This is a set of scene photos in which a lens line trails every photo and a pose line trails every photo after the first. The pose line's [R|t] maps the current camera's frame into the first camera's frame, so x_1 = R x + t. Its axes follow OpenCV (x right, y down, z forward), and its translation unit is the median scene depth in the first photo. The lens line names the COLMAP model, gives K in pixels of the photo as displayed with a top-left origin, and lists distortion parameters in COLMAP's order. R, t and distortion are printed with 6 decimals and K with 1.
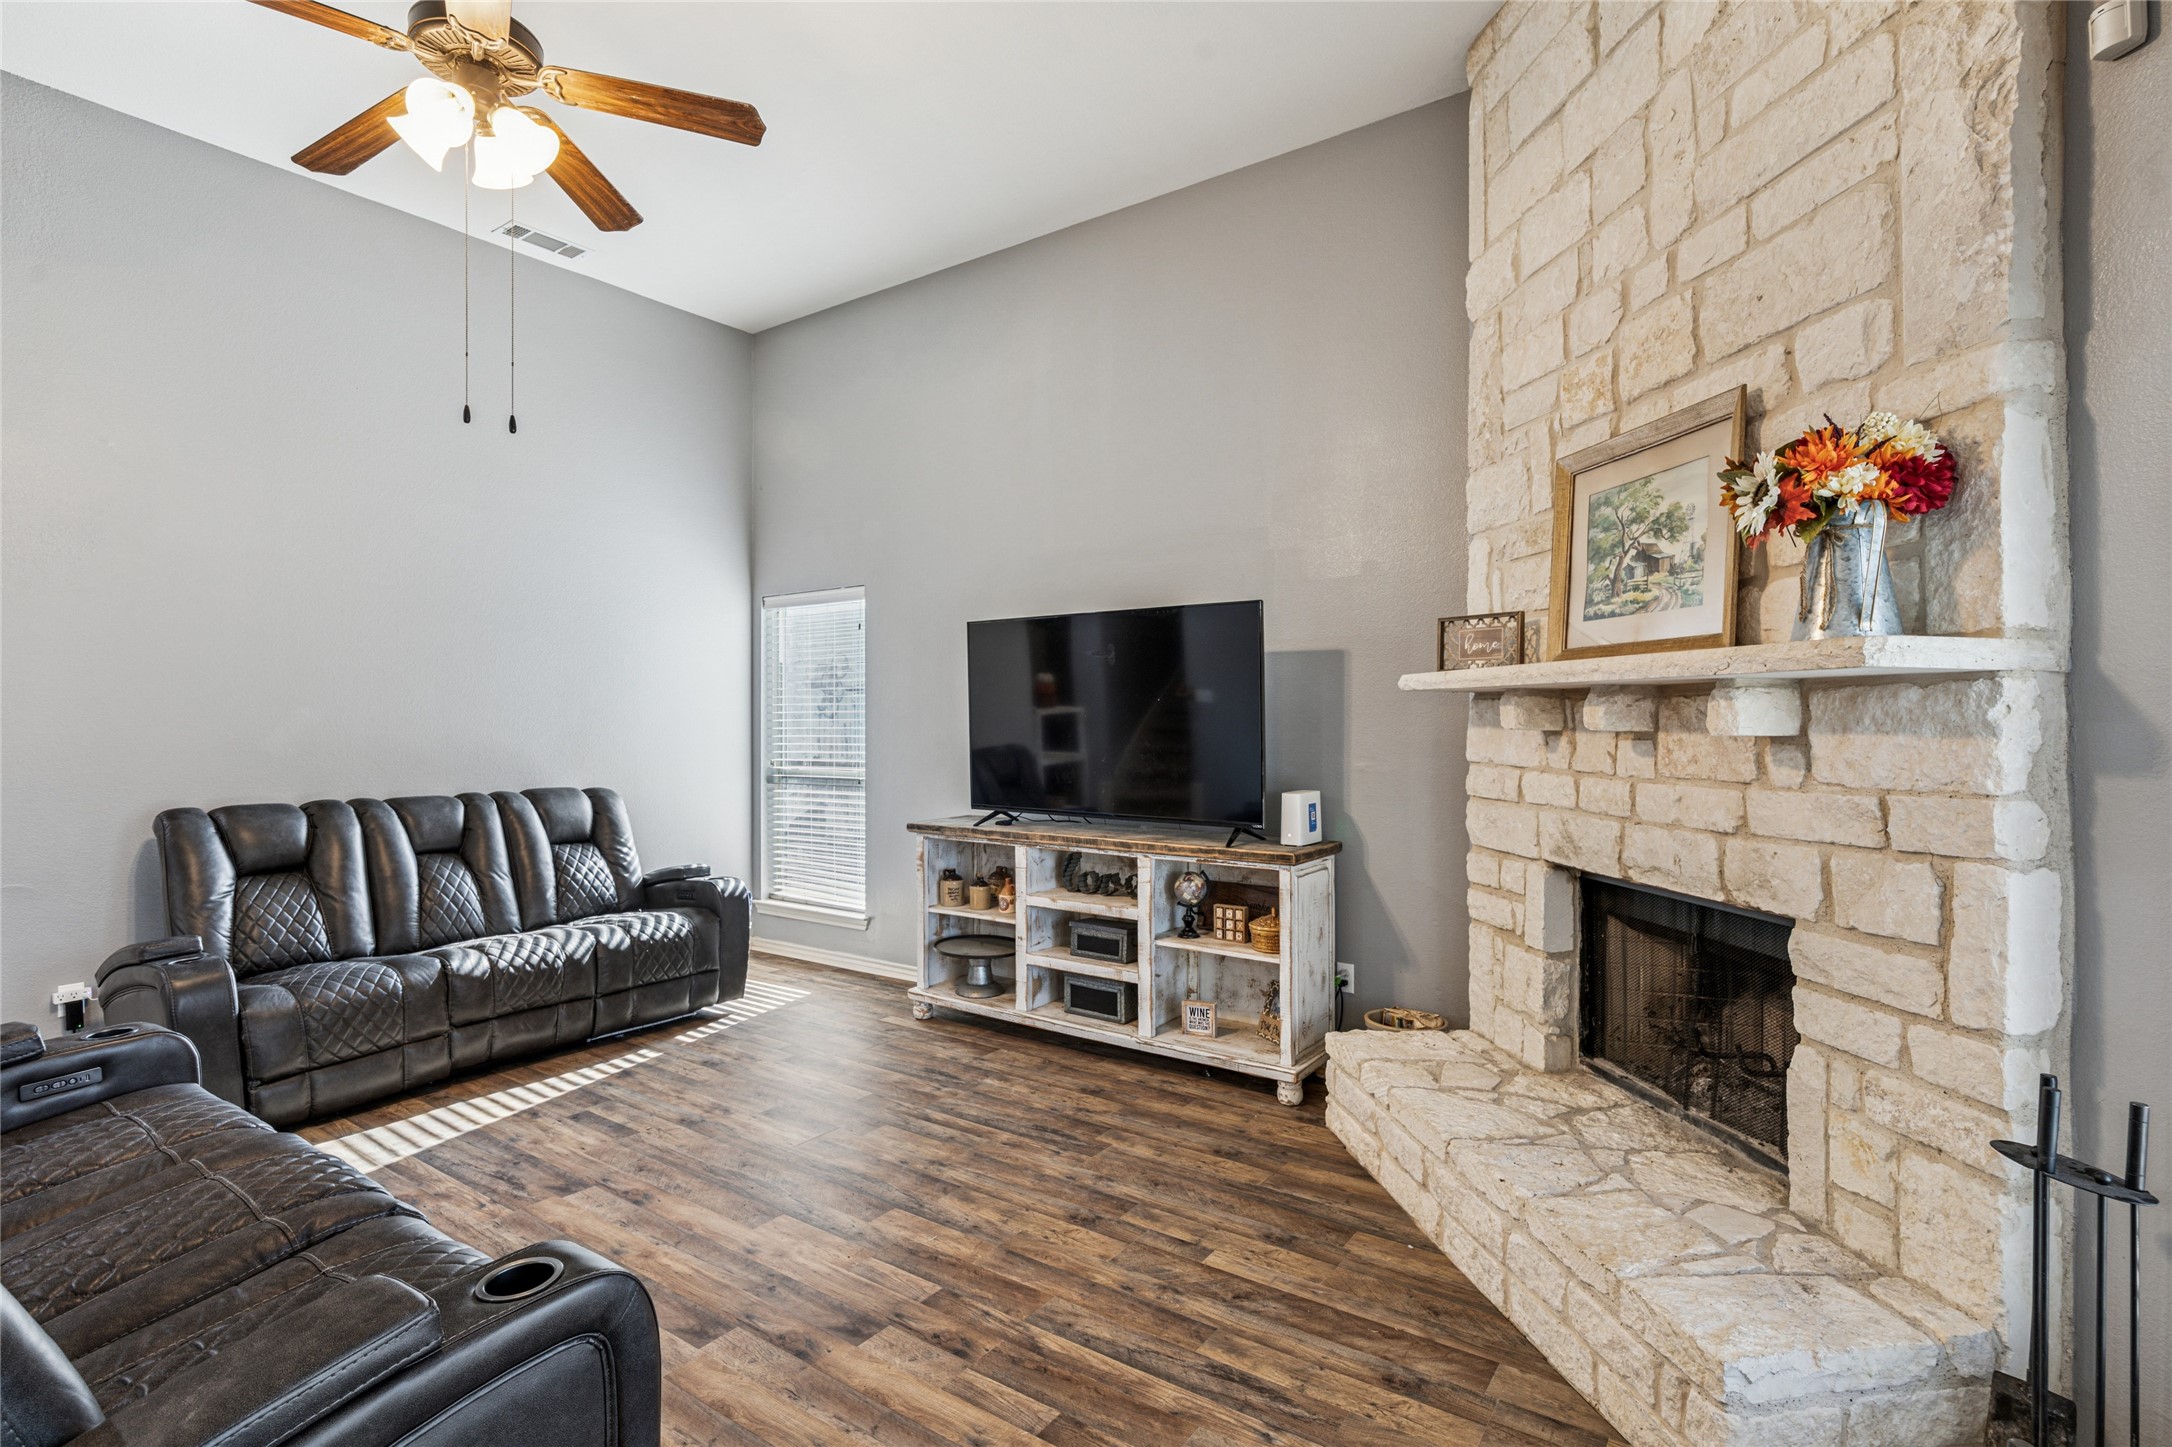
lens RADIAL K [[1048.0, 0, 1077.1], [0, 1048.0, 715.5], [0, 0, 1]] dist [-0.000084, -0.000017]
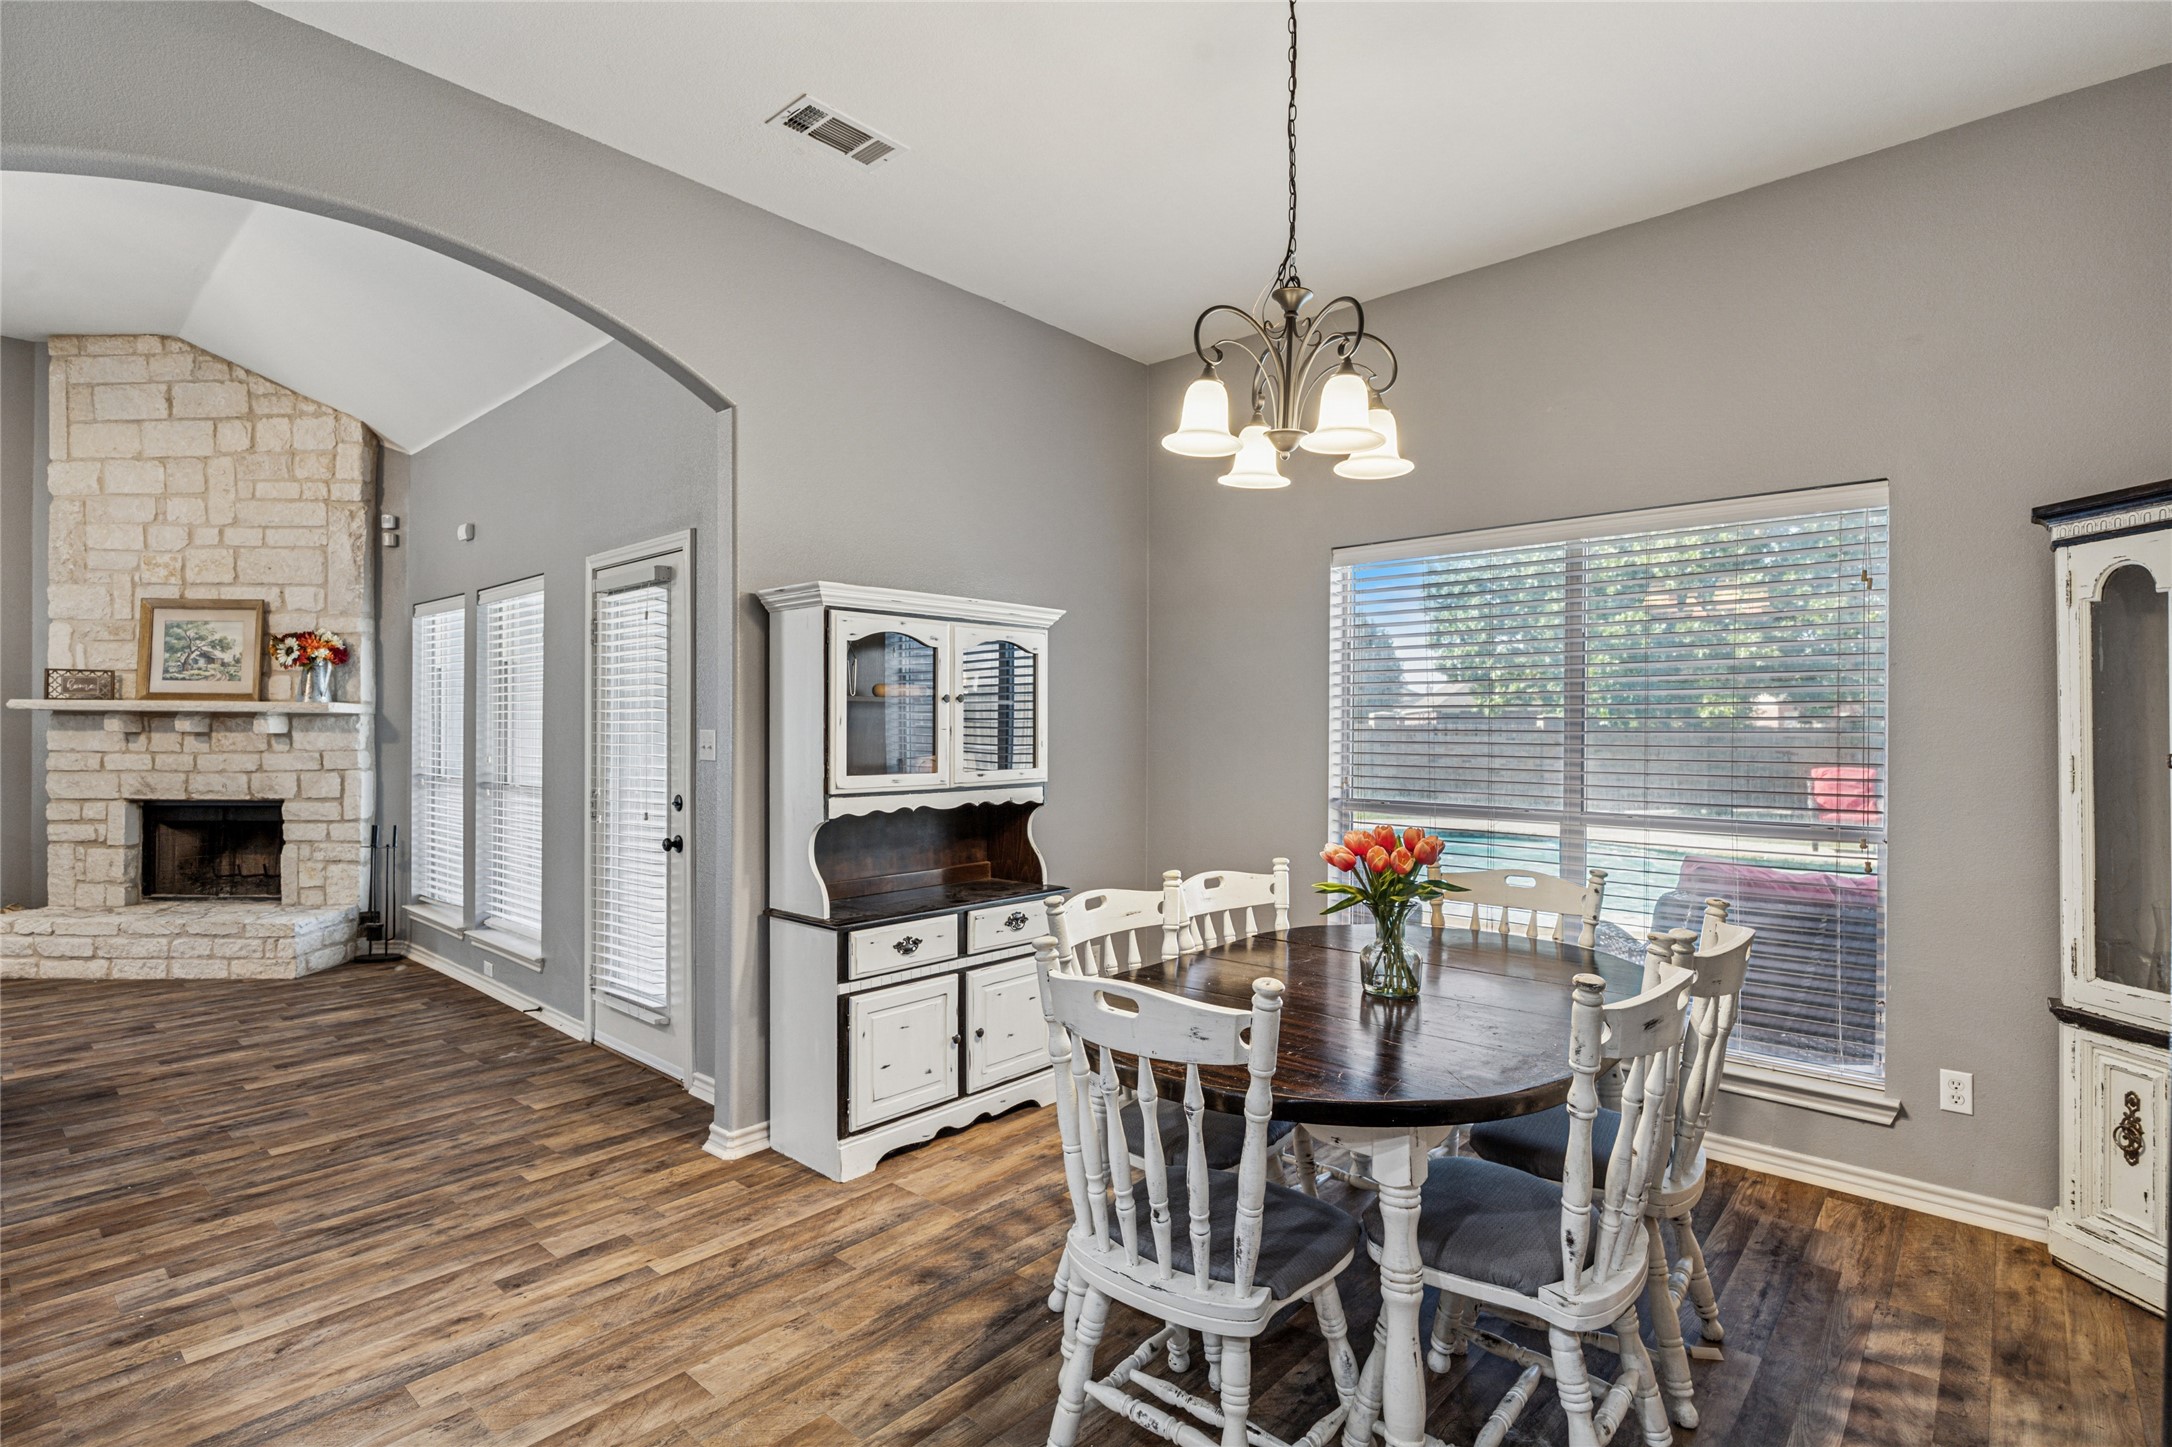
lens RADIAL K [[1043.1, 0, 1076.6], [0, 1043.1, 732.8], [0, 0, 1]] dist [-0.001926, -0.000514]
pose [[0.113555, -0.001535, 0.993531, -1.558366], [-0.008523, 0.999961, 0.002519, -0.005580], [-0.993495, -0.008754, 0.113537, -1.195706]]
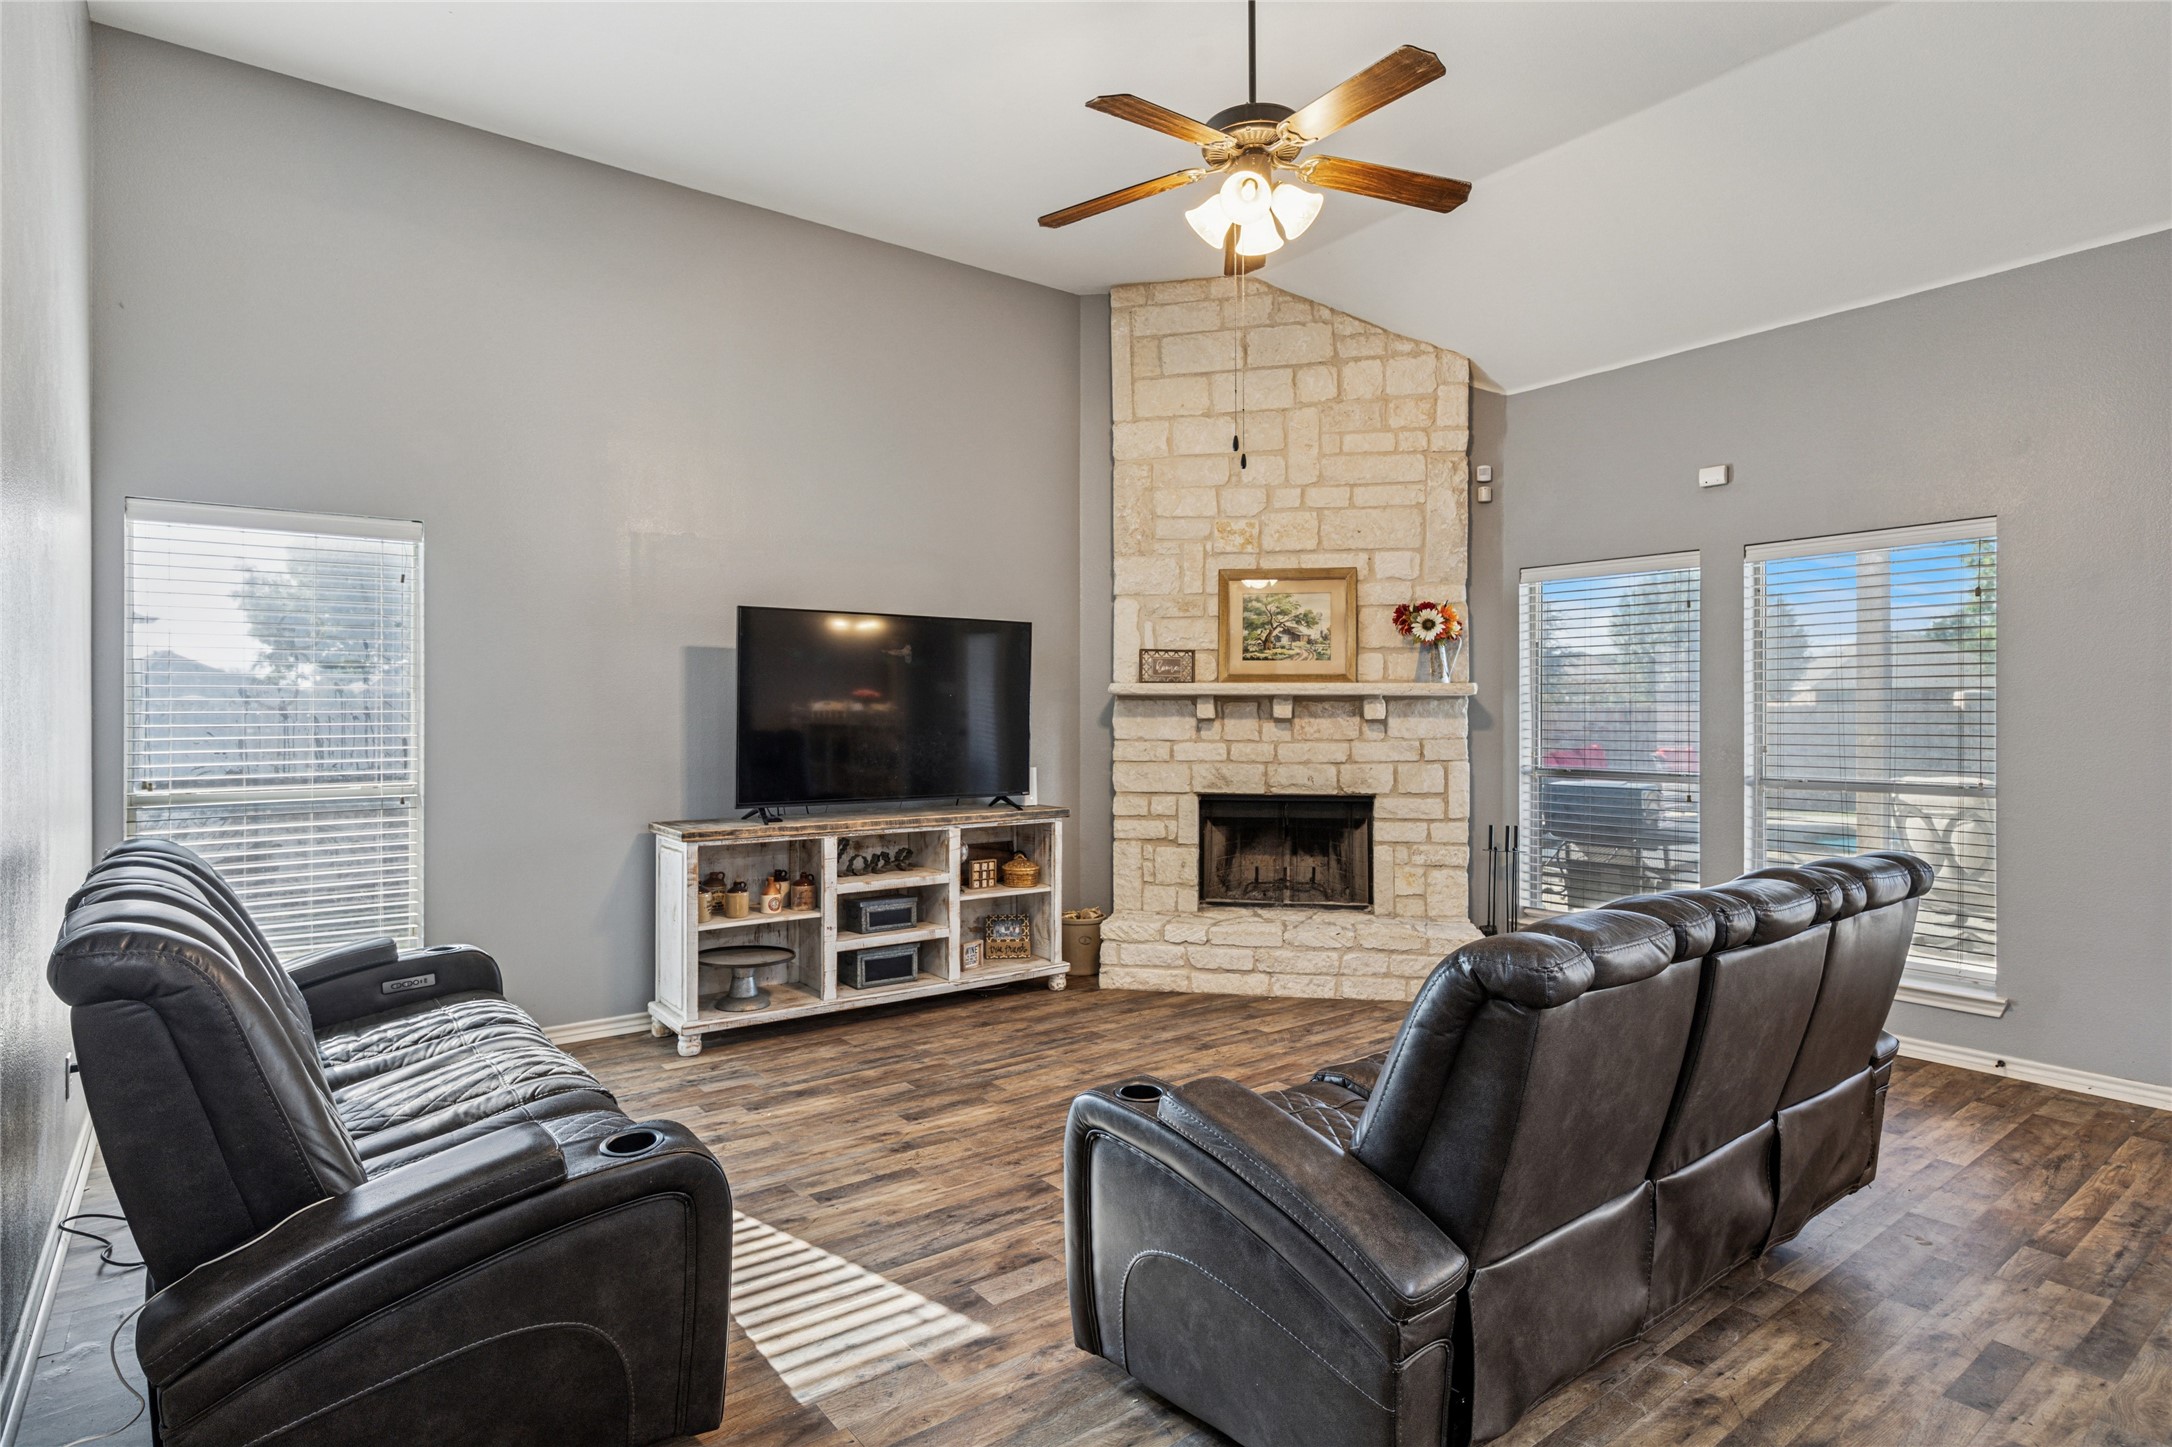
lens RADIAL K [[1135.2, 0, 1067.8], [0, 1135.2, 712.5], [0, 0, 1]] dist [0.000668, -0.000140]
pose [[0.297115, 0.002640, 0.954838, -1.753994], [-0.003455, 0.999993, -0.001690, 0.009671], [-0.954835, -0.002797, 0.297122, 0.778288]]
